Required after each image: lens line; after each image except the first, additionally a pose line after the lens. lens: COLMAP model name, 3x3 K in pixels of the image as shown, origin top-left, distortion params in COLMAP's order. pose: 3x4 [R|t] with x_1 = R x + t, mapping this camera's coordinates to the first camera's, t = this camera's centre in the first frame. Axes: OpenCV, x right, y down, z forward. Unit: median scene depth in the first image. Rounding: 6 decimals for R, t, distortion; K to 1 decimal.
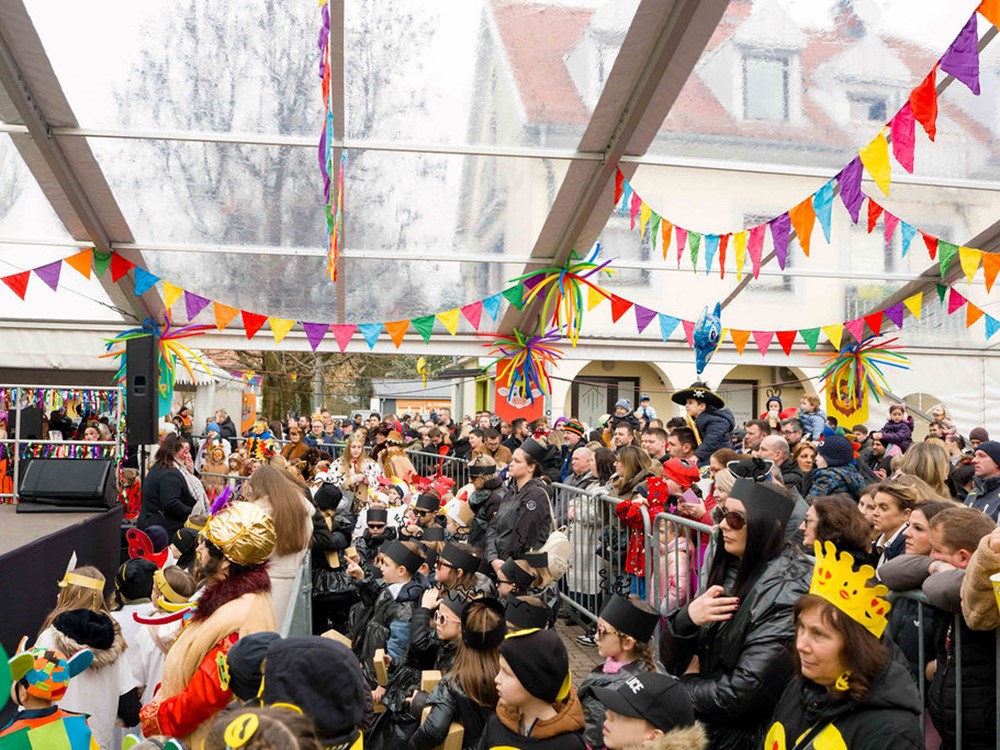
lens RADIAL K [[1708.0, 0, 499.3], [0, 1708.0, 377.2], [0, 0, 1]] dist [0.366739, -1.173924]
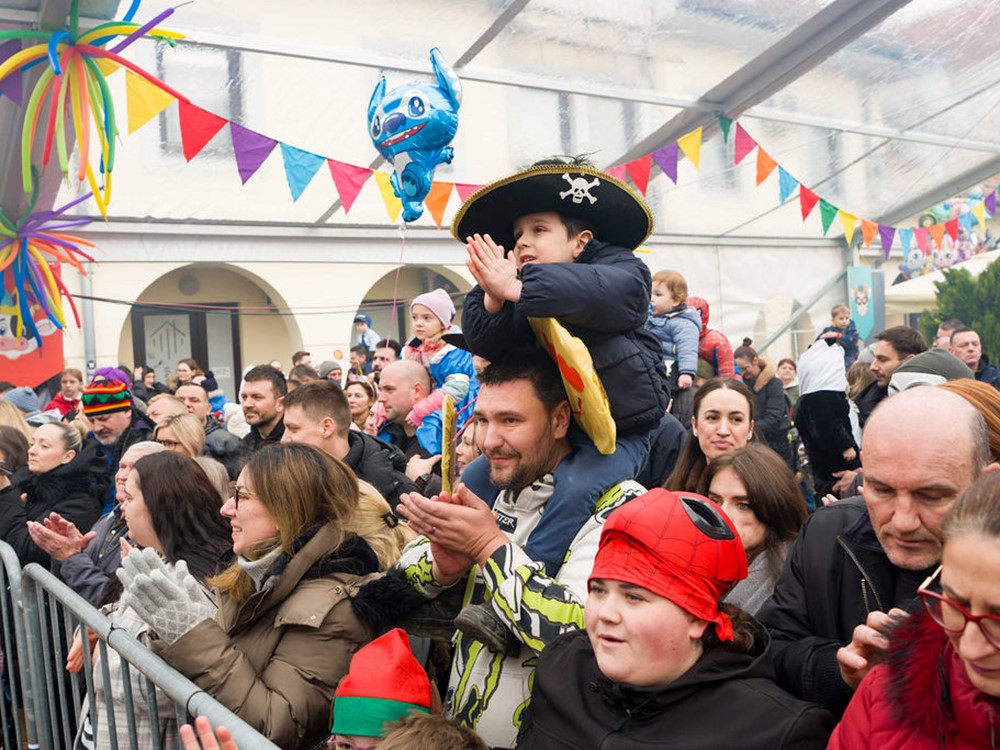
lens RADIAL K [[1708.0, 0, 499.3], [0, 1708.0, 377.2], [0, 0, 1]] dist [0.366739, -1.173924]
pose [[0.969553, -0.065583, 0.235936, 0.029228], [0.059694, 0.997703, 0.032027, 0.015700], [-0.237495, -0.016967, 0.971241, 0.456521]]
